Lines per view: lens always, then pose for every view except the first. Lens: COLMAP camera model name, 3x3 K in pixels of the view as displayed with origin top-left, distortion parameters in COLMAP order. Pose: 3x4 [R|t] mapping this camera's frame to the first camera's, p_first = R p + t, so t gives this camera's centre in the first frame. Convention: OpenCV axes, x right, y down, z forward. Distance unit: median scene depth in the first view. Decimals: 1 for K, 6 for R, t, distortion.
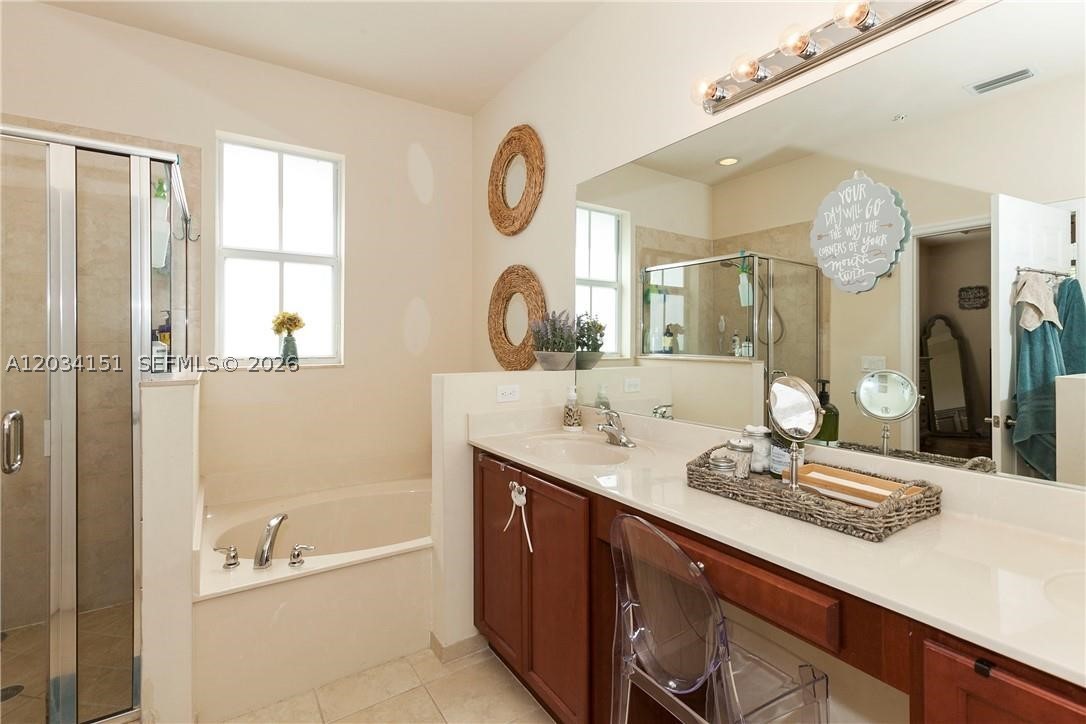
lens RADIAL K [[493.9, 0, 540.8], [0, 493.9, 378.3], [0, 0, 1]] dist [-0.035979, 0.014546]
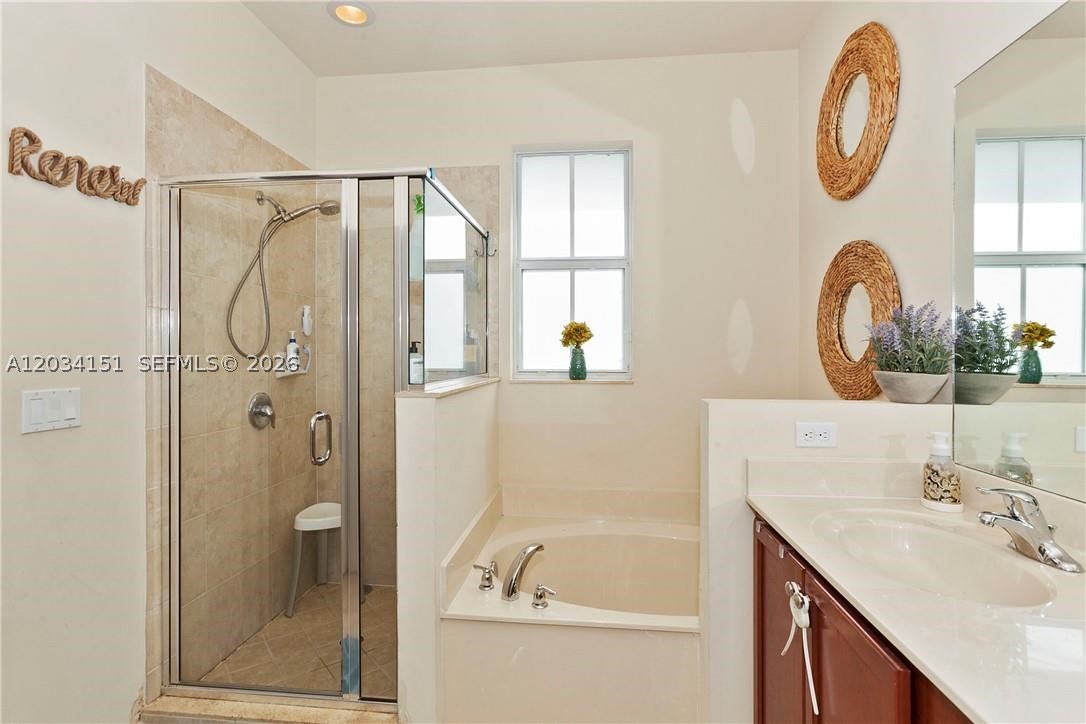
lens RADIAL K [[530.5, 0, 542.1], [0, 530.5, 368.7], [0, 0, 1]] dist [-0.001037, 0.000380]
pose [[0.777839, 0.019464, -0.628162, 0.084190], [-0.049826, 0.998284, -0.030766, -0.015344], [0.626485, 0.055230, 0.777474, 0.206982]]
